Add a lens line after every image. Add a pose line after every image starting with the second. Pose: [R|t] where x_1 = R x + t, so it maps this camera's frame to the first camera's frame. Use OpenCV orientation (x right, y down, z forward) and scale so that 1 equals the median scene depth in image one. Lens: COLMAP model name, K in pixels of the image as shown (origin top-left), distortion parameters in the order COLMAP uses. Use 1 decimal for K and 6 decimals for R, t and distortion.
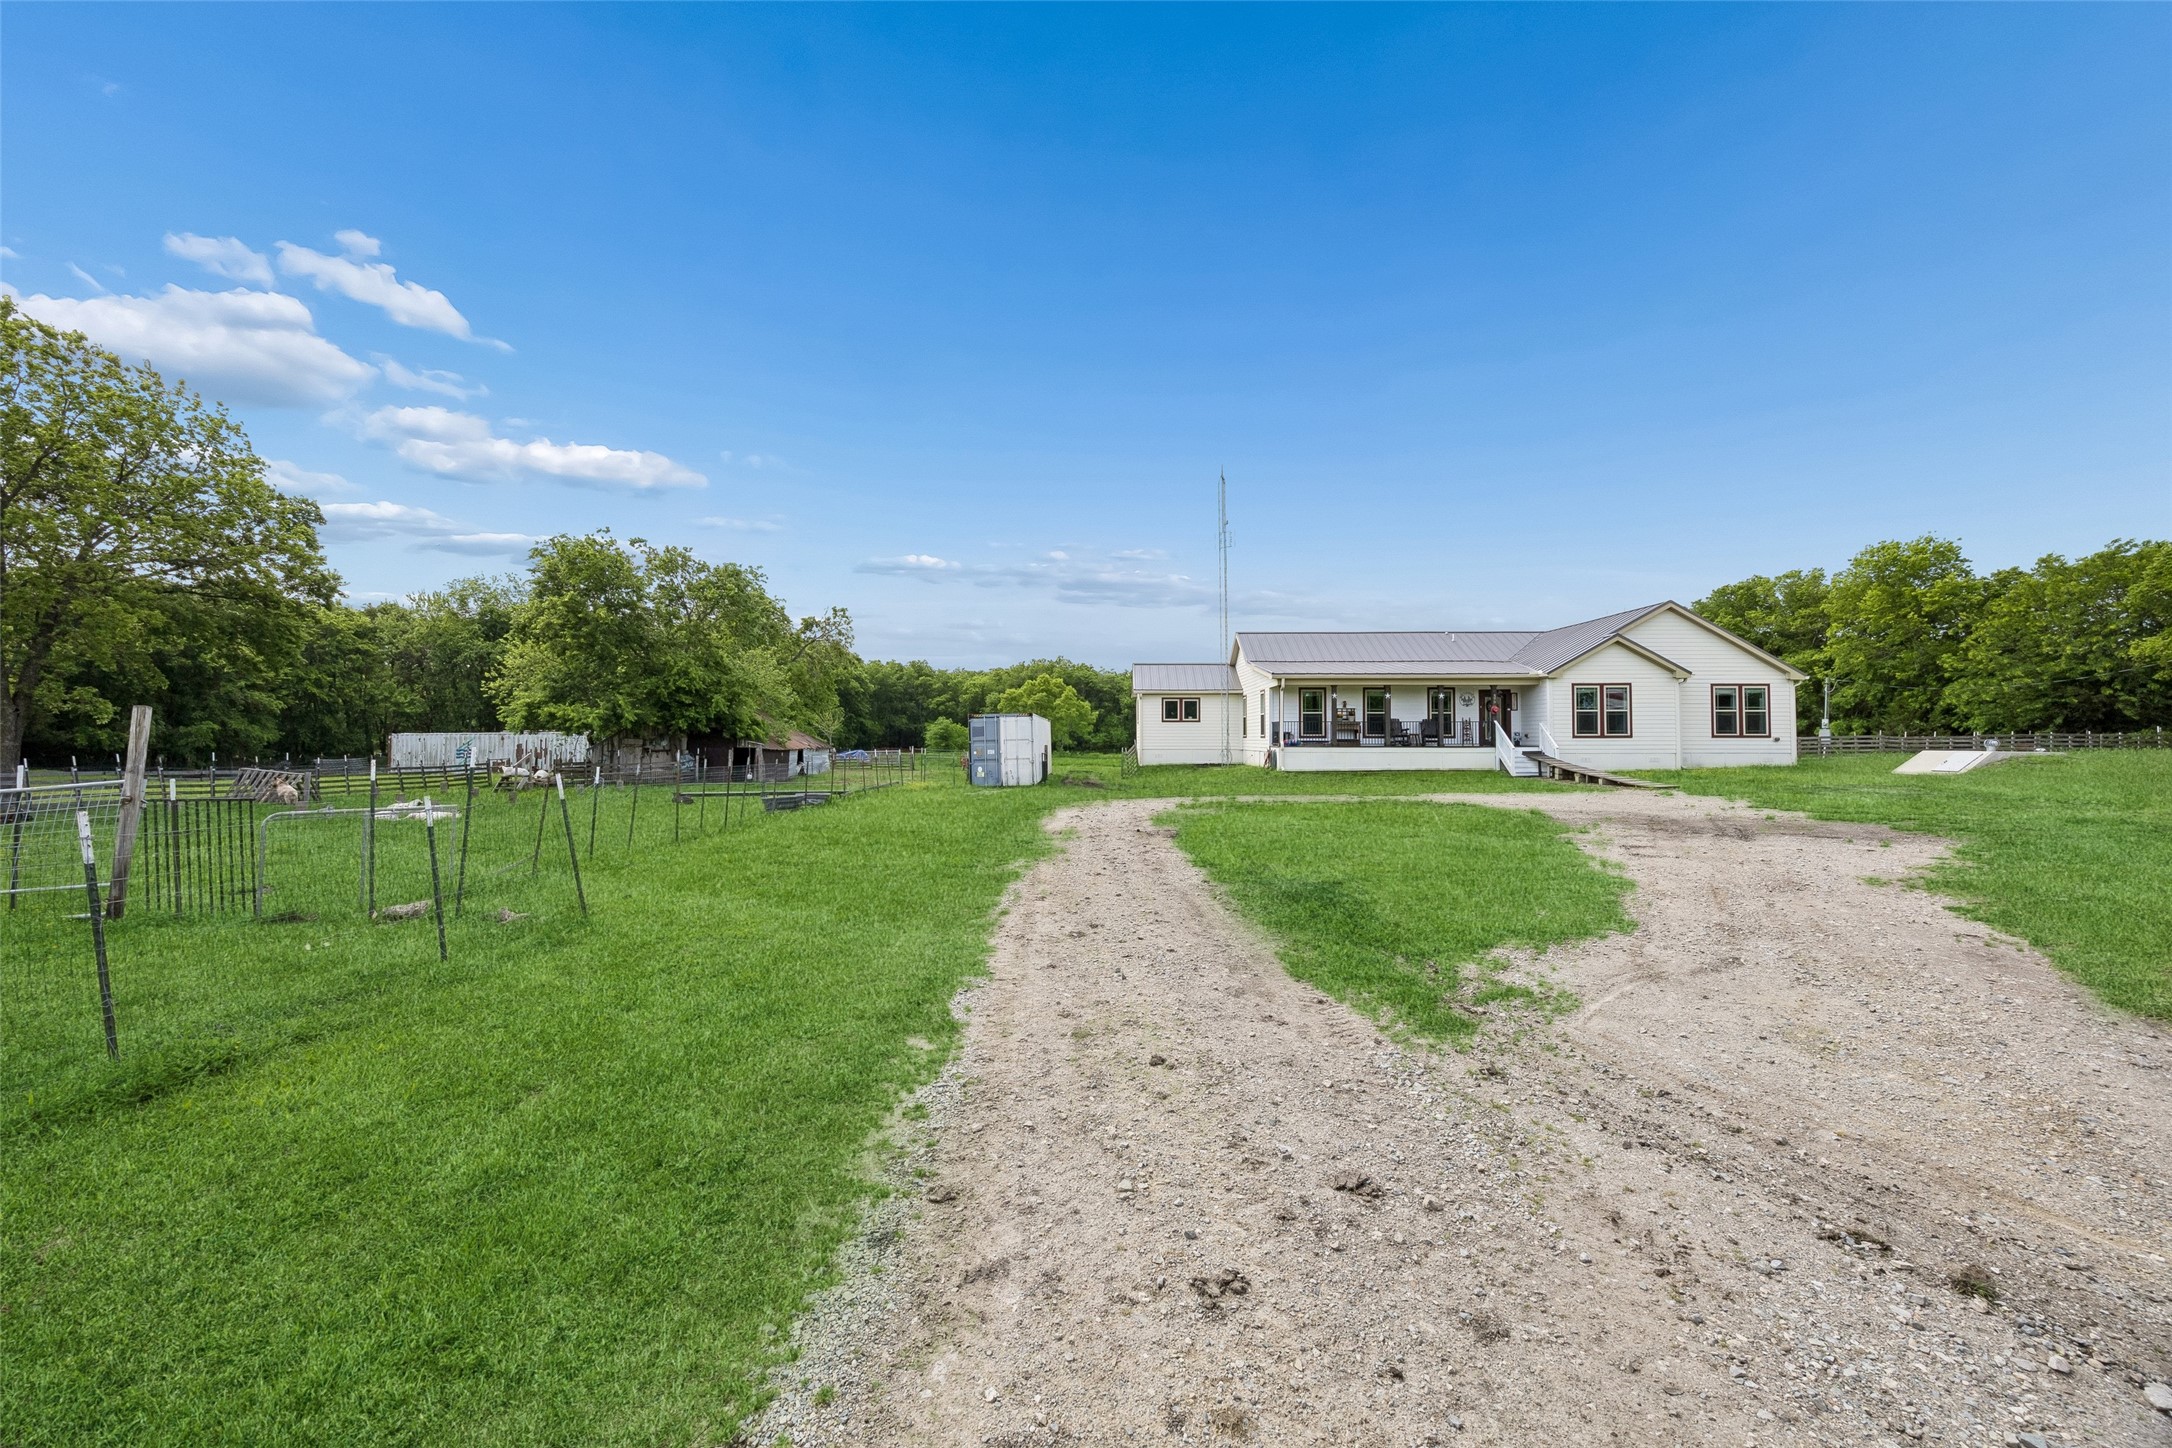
lens RADIAL K [[830.8, 0, 1085.7], [0, 830.8, 727.8], [0, 0, 1]] dist [-0.000472, 0.000047]
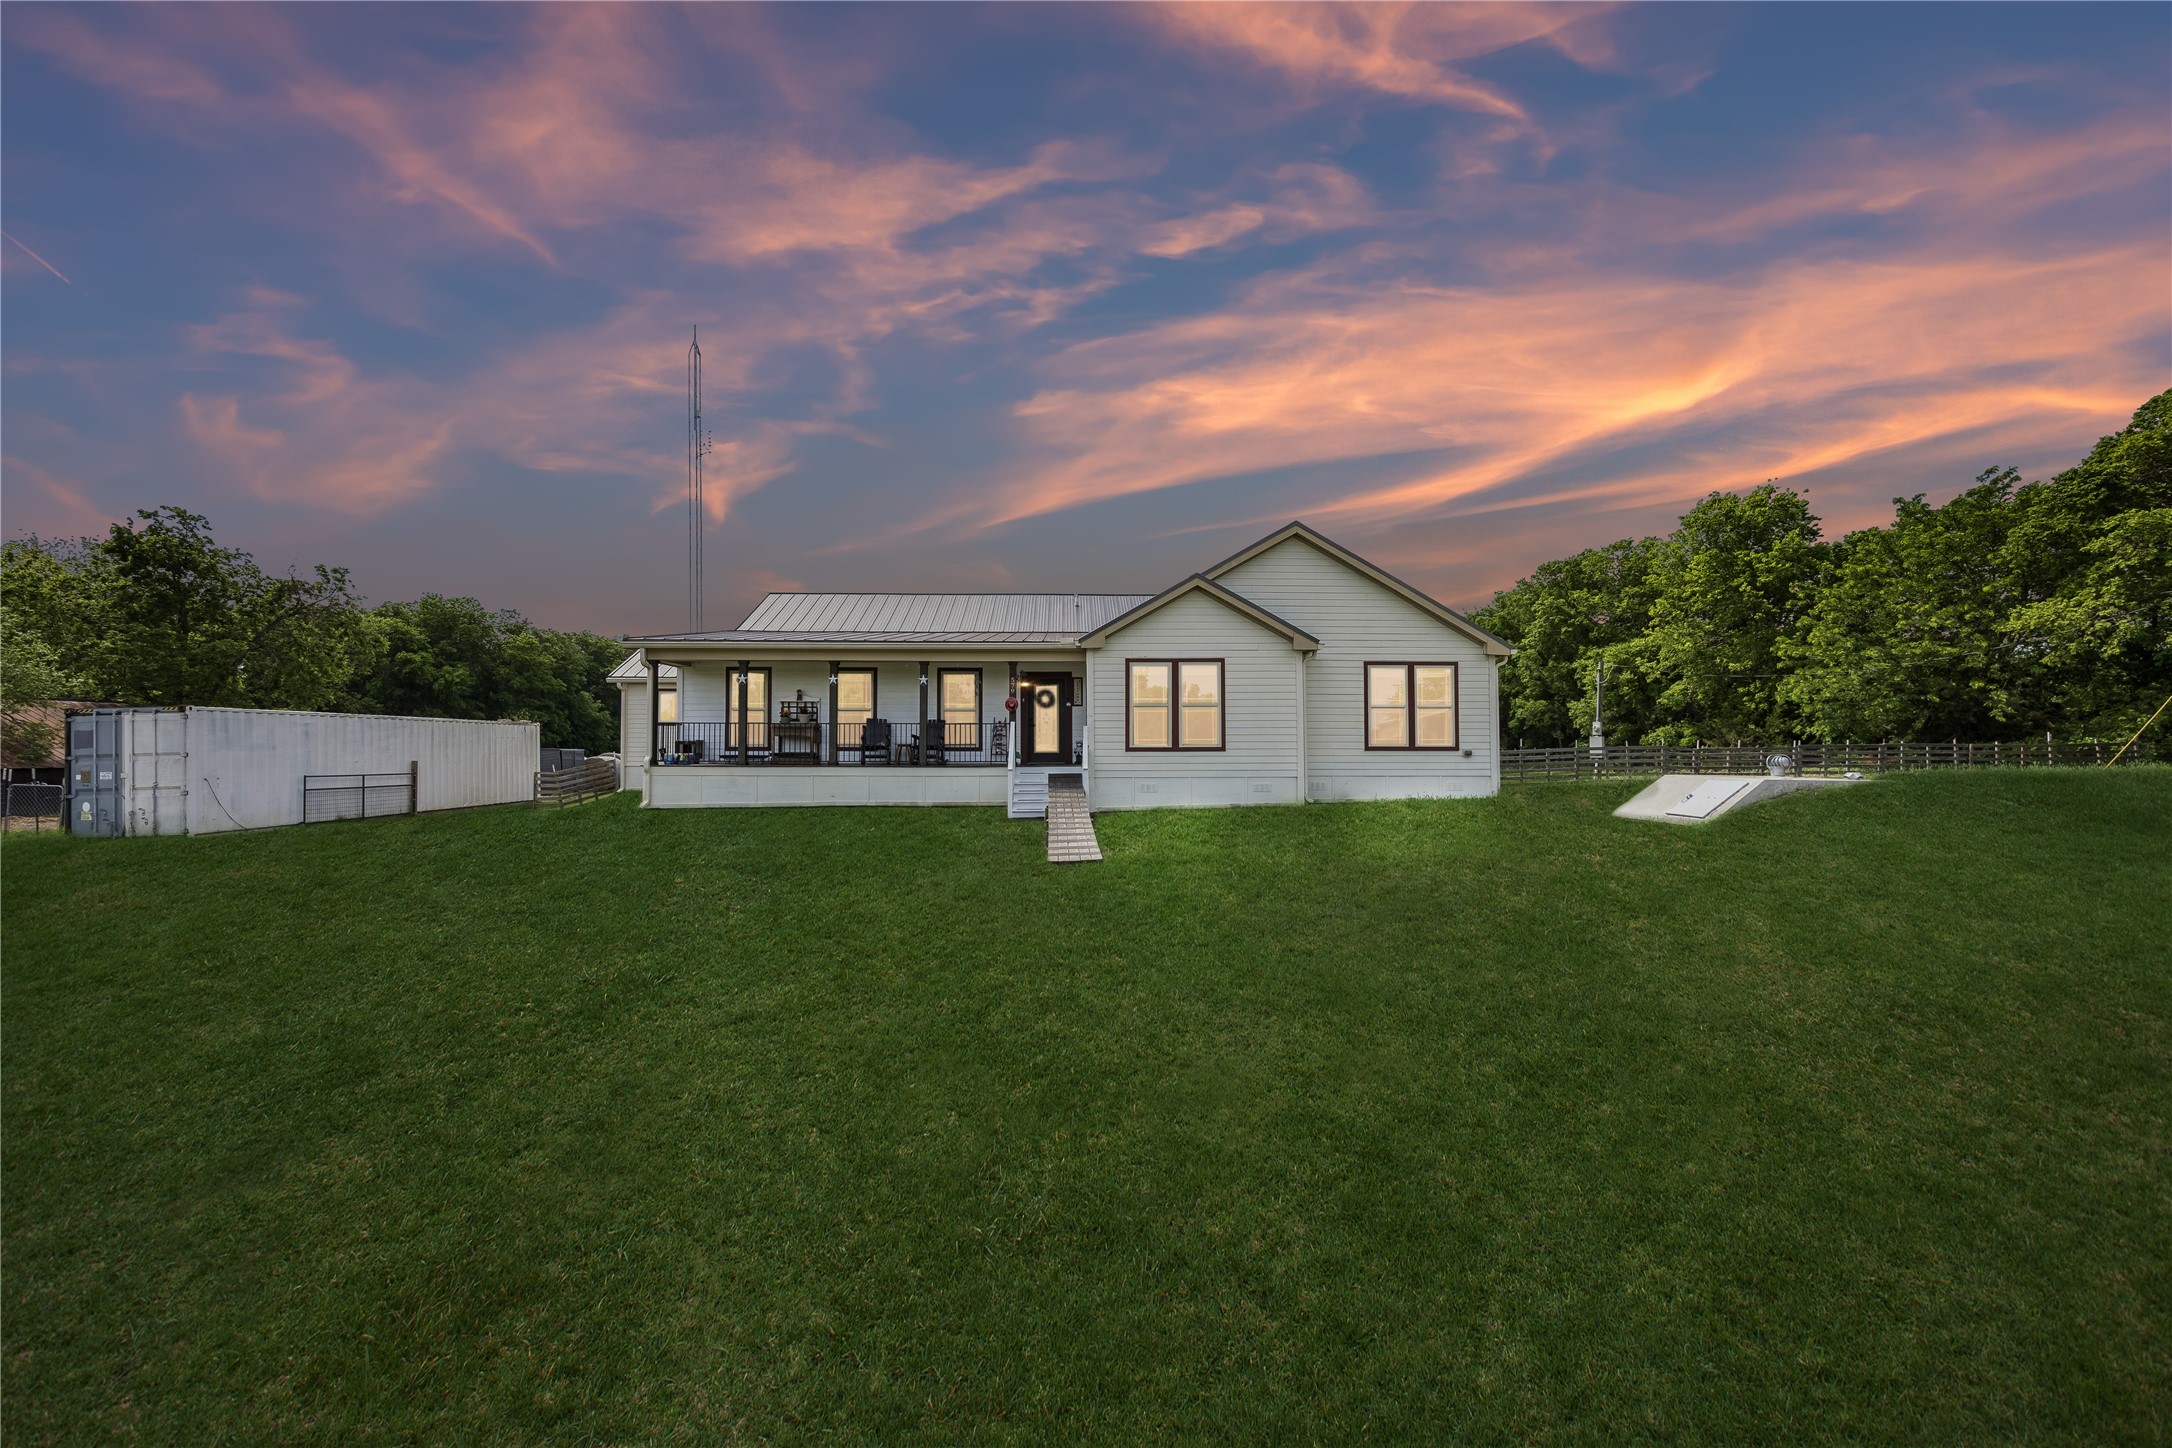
lens RADIAL K [[830.8, 0, 1089.4], [0, 830.8, 735.3], [0, 0, 1]] dist [-0.000472, 0.000047]
pose [[0.998245, 0.001038, 0.059210, 0.425478], [-0.001110, 0.999999, 0.001177, 0.000187], [-0.059208, -0.001241, 0.998245, 0.334642]]
